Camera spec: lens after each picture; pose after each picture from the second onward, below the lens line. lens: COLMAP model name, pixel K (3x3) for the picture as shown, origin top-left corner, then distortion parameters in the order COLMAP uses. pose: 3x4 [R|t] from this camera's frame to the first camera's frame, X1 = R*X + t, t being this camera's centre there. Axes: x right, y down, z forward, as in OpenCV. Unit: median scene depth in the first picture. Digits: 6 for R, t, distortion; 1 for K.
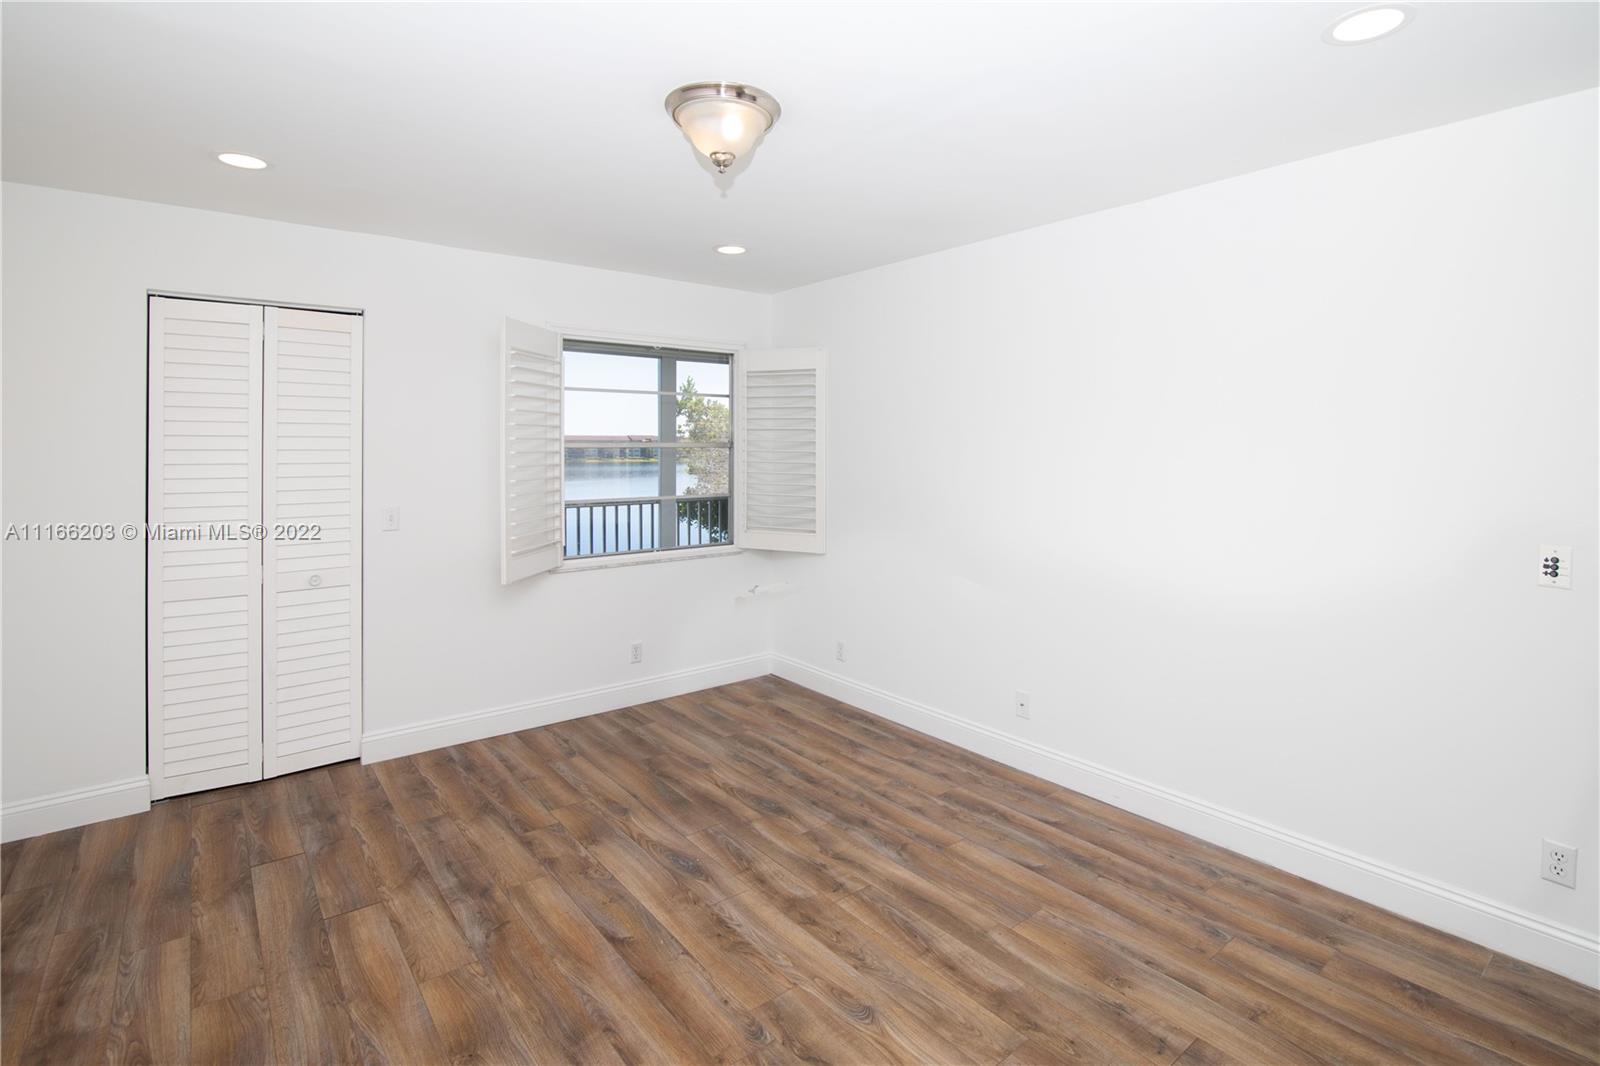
lens RADIAL K [[747.3, 0, 812.1], [0, 747.3, 527.1], [0, 0, 1]] dist [-0.018383, -0.000923]
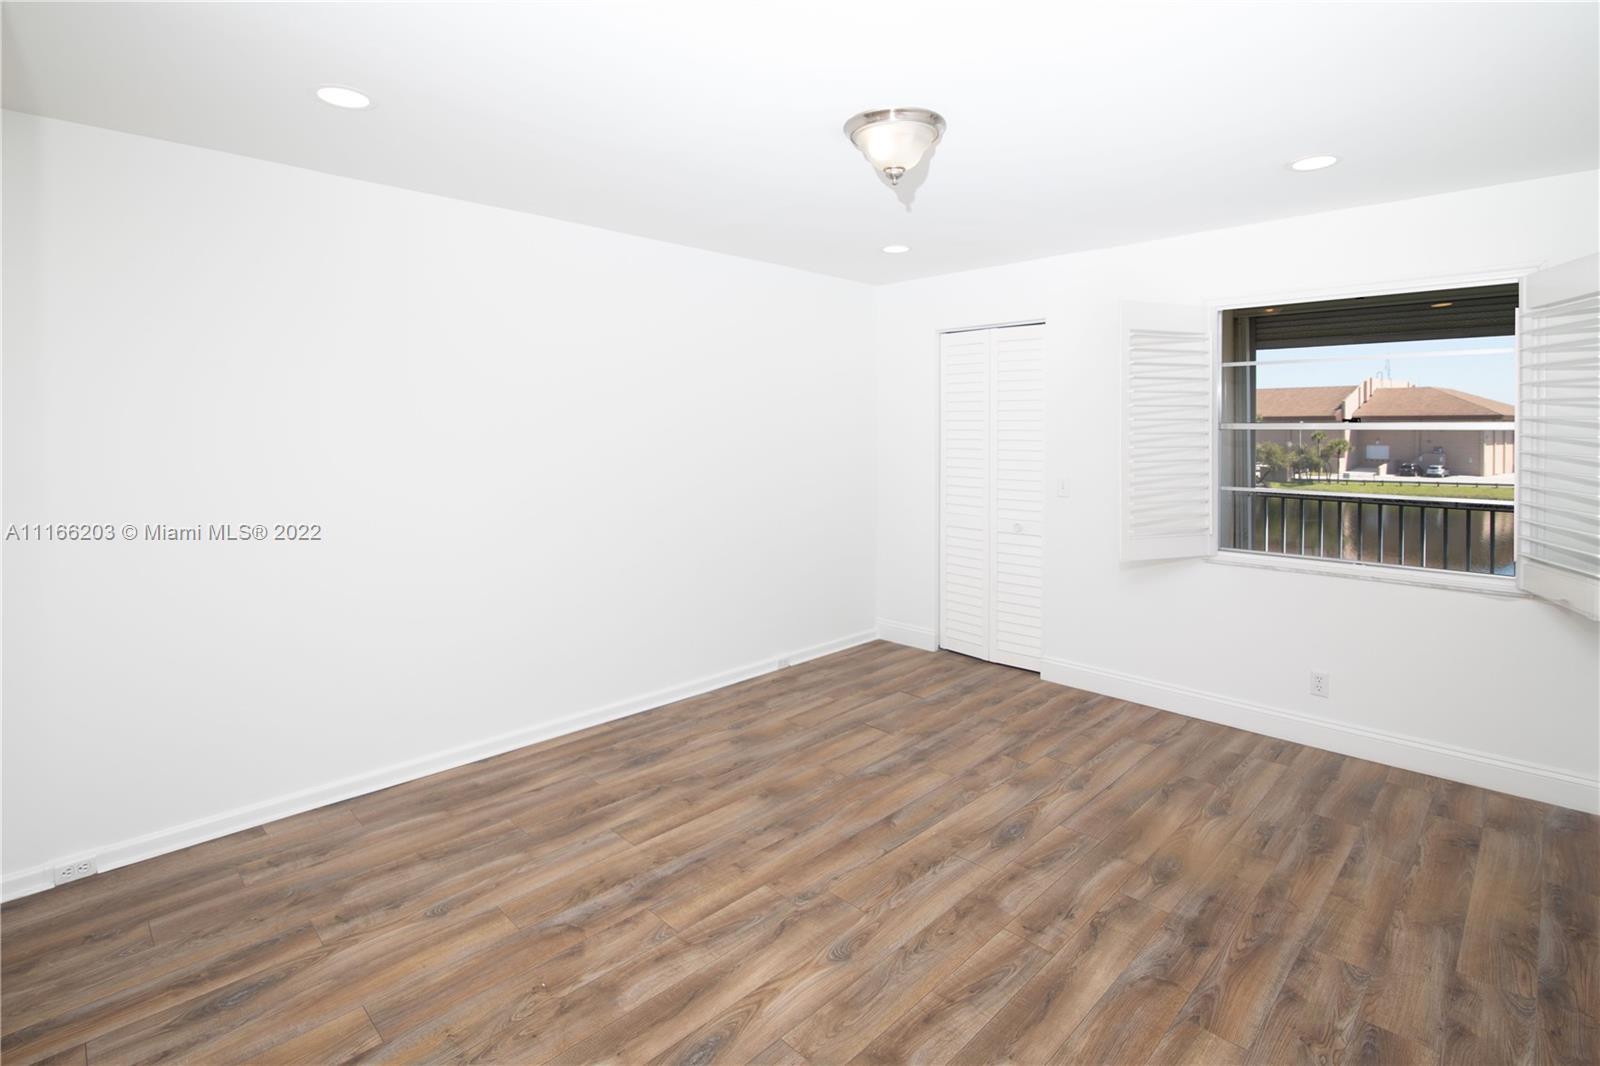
lens RADIAL K [[747.3, 0, 814.0], [0, 747.3, 536.6], [0, 0, 1]] dist [-0.018383, -0.000923]
pose [[0.135486, 0.140033, -0.980833, 0.739352], [-0.105157, 0.986402, 0.126302, -0.052955], [0.985183, 0.086029, 0.148369, 0.534528]]
